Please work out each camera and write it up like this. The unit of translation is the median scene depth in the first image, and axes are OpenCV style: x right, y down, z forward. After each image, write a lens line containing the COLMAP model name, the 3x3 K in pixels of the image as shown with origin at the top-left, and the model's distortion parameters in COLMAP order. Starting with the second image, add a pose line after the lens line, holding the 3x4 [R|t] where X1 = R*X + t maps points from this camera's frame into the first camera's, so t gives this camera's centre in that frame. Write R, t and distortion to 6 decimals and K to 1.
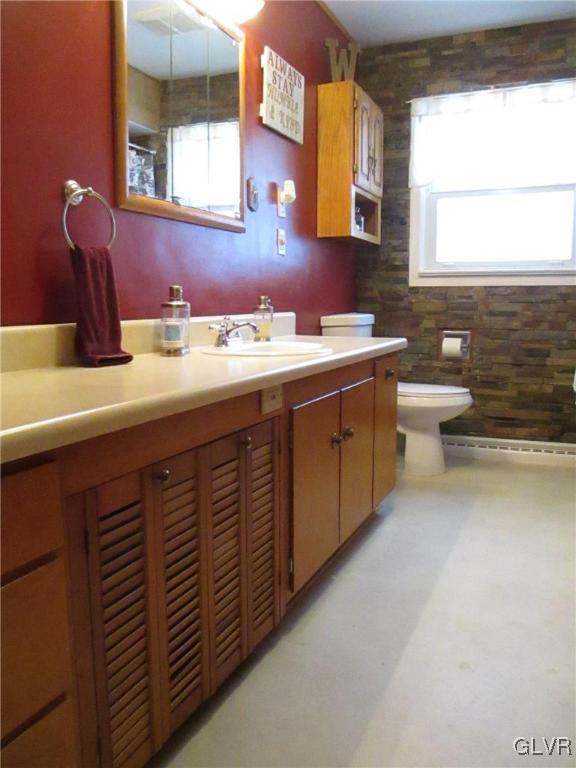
lens RADIAL K [[646.8, 0, 289.3], [0, 646.8, 380.4], [0, 0, 1]] dist [-0.051589, 0.022469]
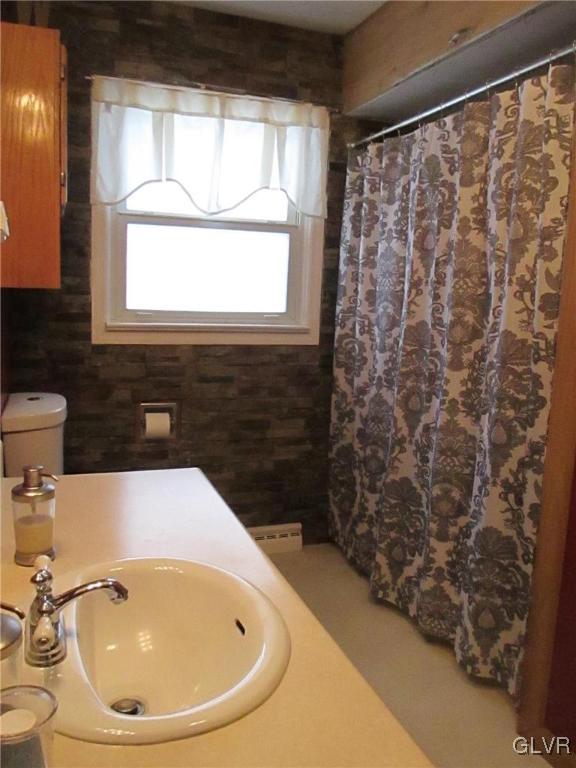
lens RADIAL K [[646.8, 0, 283.9], [0, 646.8, 388.5], [0, 0, 1]] dist [-0.051589, 0.022469]
pose [[0.720265, -0.075302, 0.689599, -0.159145], [0.047564, 0.997112, 0.059202, -0.134342], [-0.692066, -0.009841, 0.721767, 0.360837]]
